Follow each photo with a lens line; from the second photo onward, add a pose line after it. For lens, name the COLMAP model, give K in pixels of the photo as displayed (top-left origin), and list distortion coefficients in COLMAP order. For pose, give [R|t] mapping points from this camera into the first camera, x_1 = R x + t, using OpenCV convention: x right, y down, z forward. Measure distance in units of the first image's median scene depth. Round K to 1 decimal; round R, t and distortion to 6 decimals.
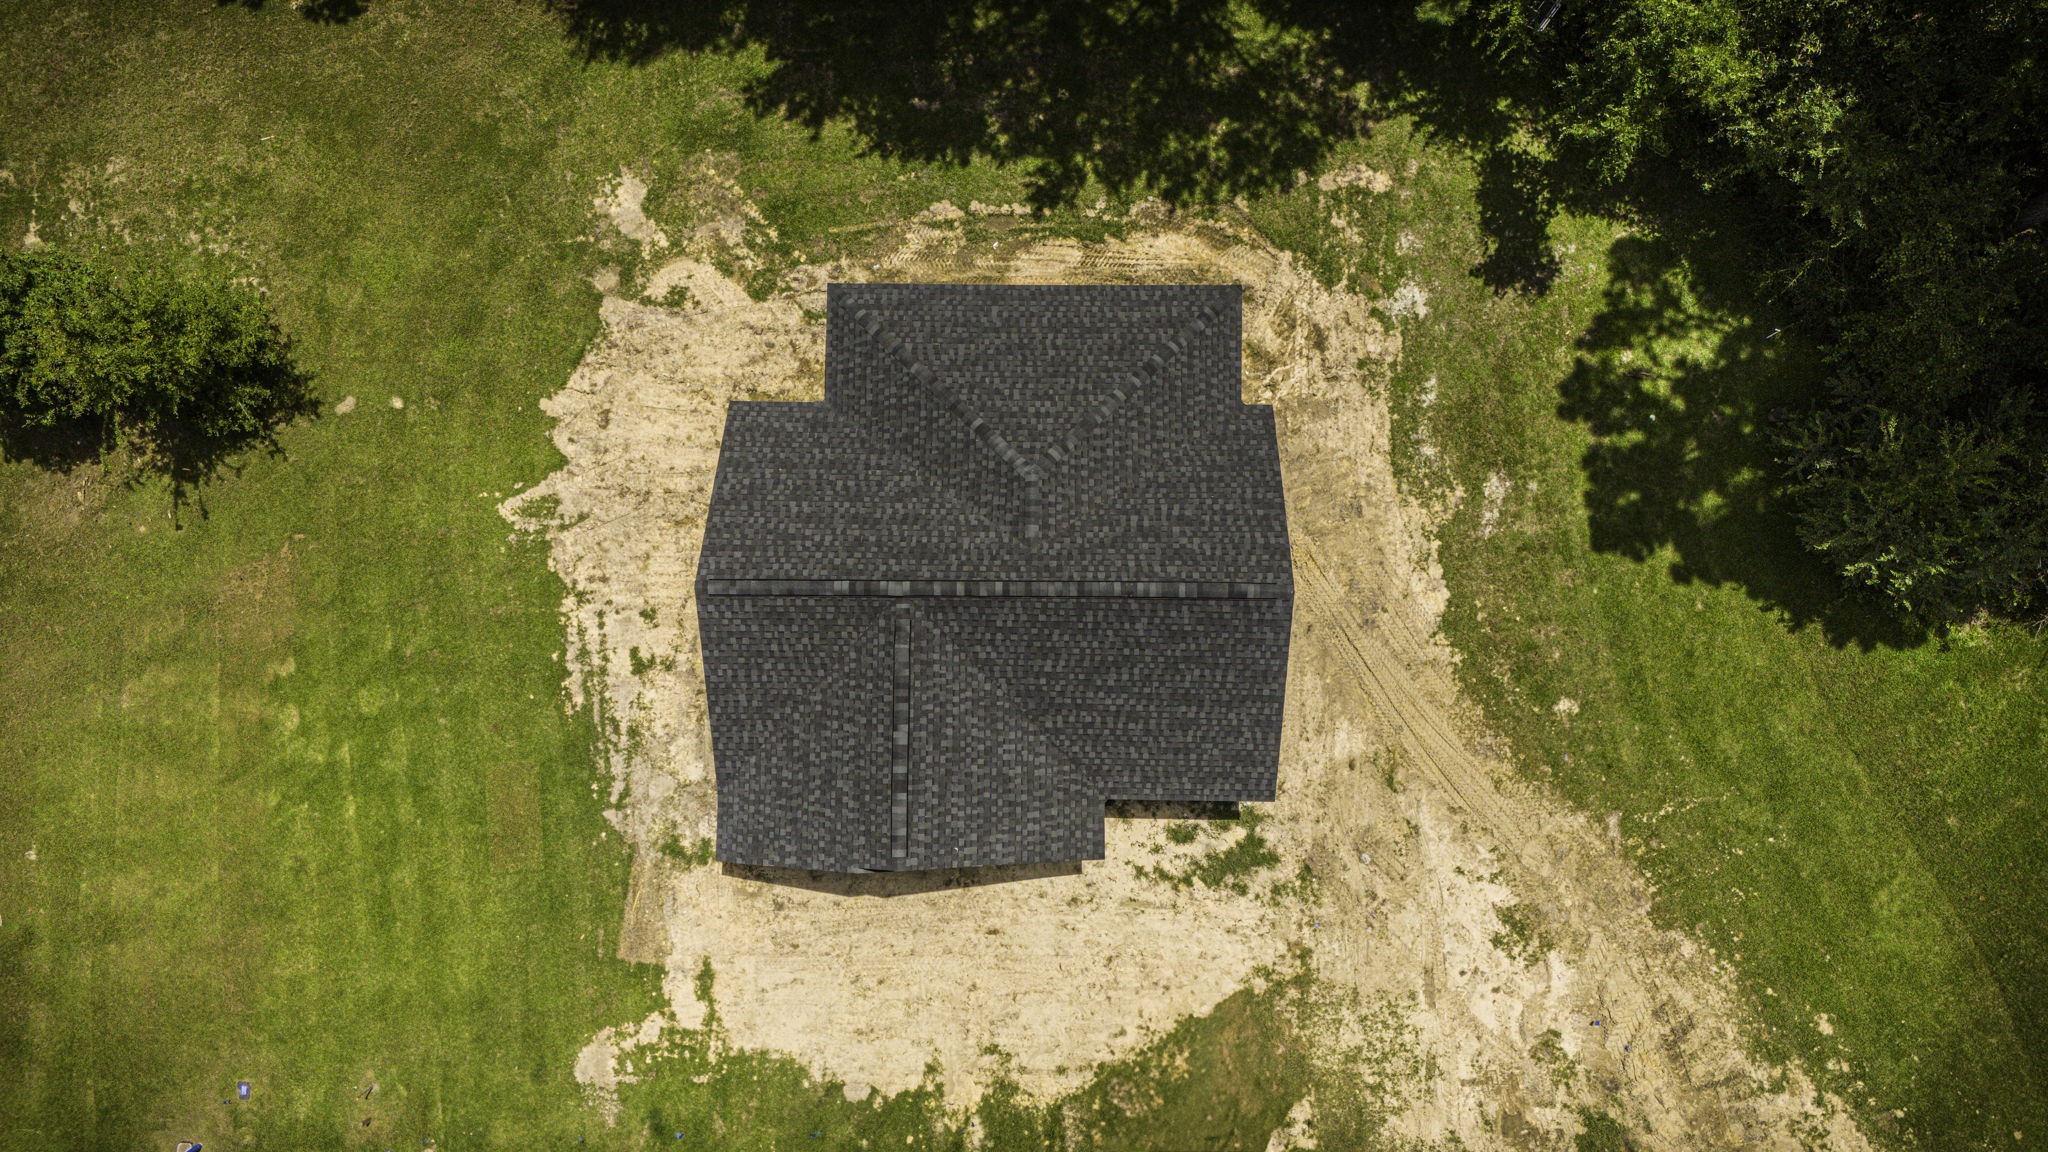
lens RADIAL K [[1501.9, 0, 1029.2], [0, 1501.9, 568.6], [0, 0, 1]] dist [0.038790, -0.007571]
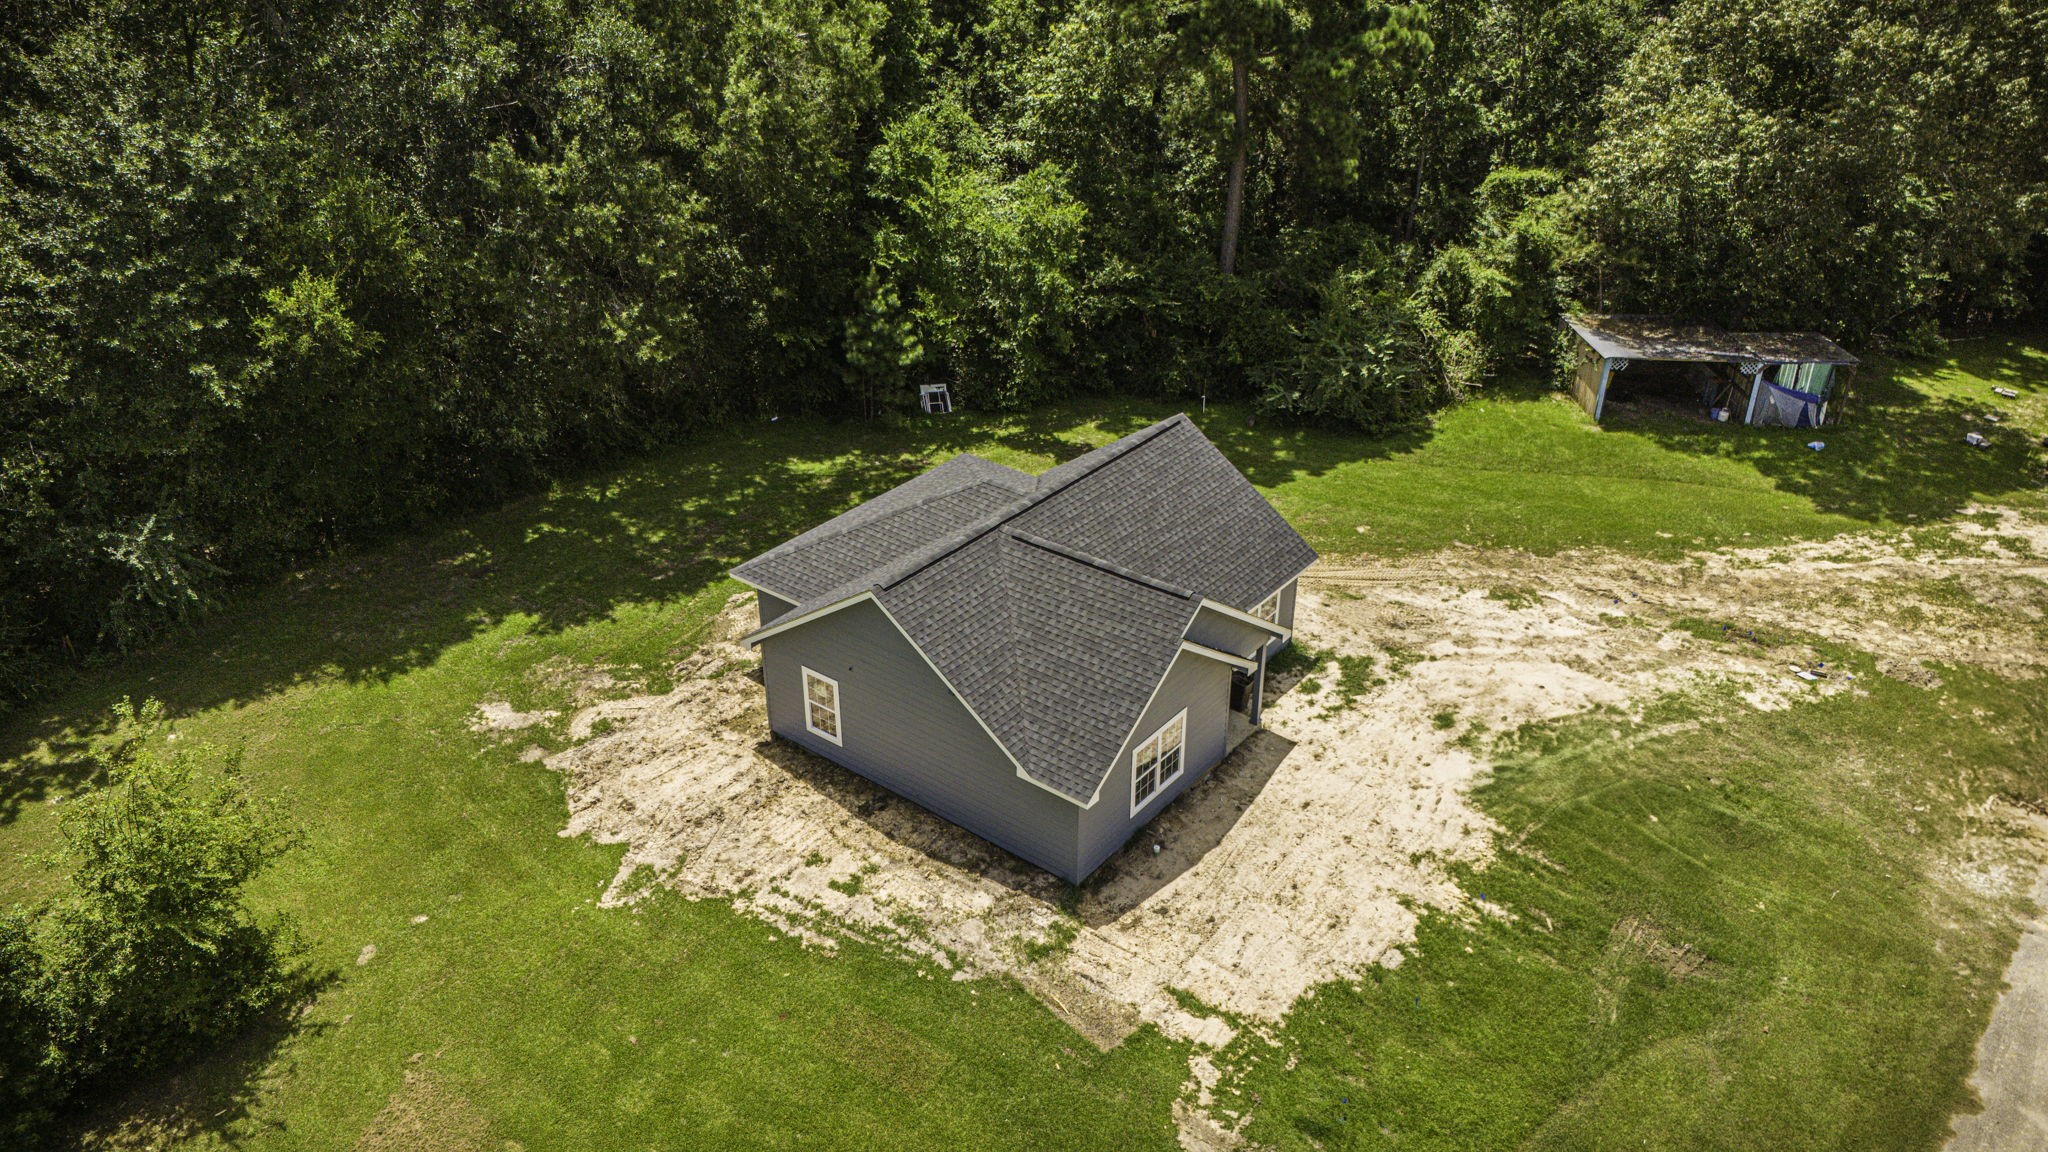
lens RADIAL K [[1501.9, 0, 1029.2], [0, 1501.9, 568.6], [0, 0, 1]] dist [0.038790, -0.007571]
pose [[0.608265, -0.375552, 0.699267, -0.747012], [0.789873, 0.373182, -0.486657, 0.511204], [-0.078188, 0.848349, 0.523632, 0.371561]]
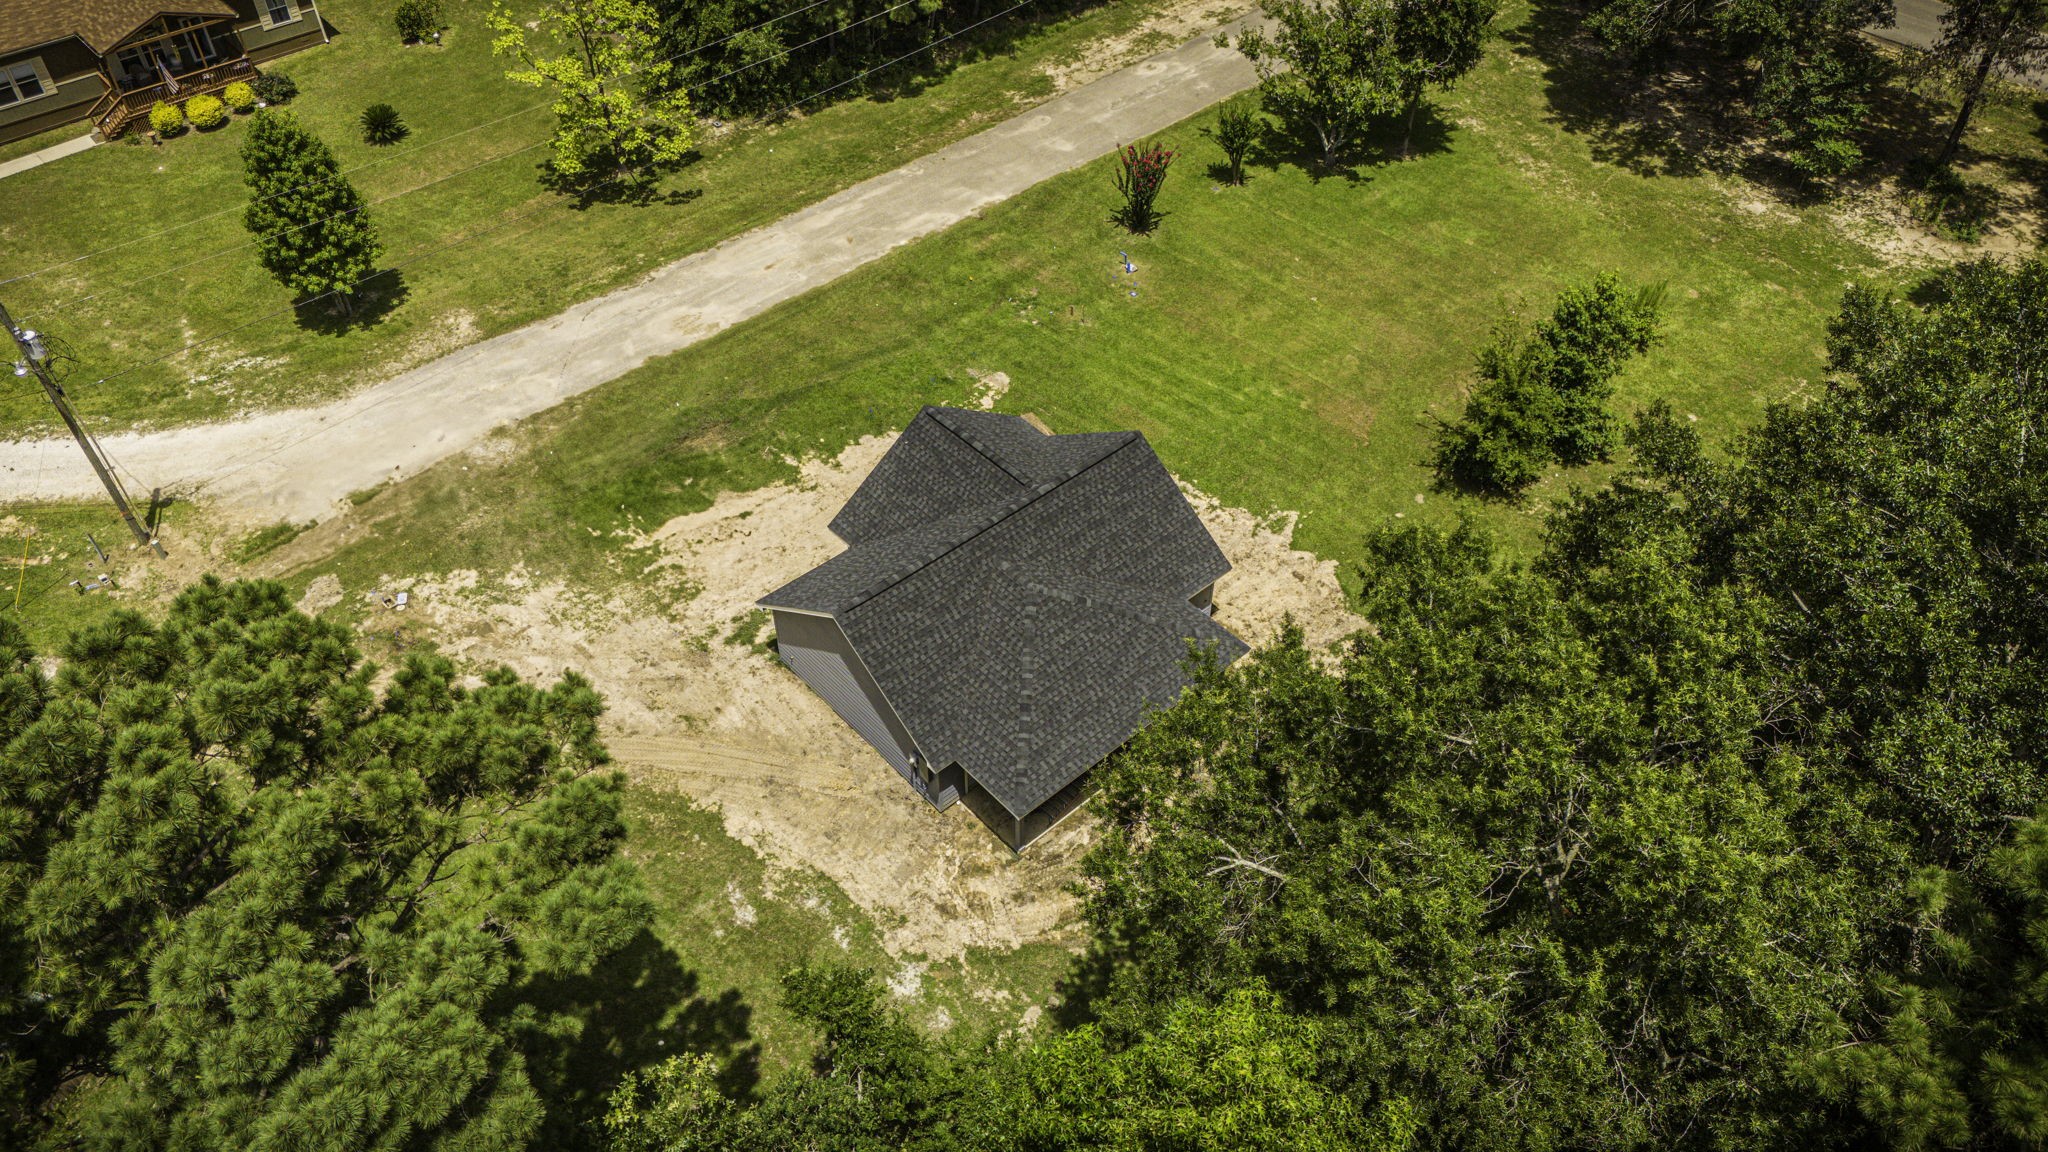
lens RADIAL K [[1501.9, 0, 1029.2], [0, 1501.9, 568.6], [0, 0, 1]] dist [0.038790, -0.007571]
pose [[-0.737753, 0.477913, -0.476781, 0.580516], [-0.672393, -0.457366, 0.581983, -0.759400], [0.060073, 0.749944, 0.658768, 0.057062]]
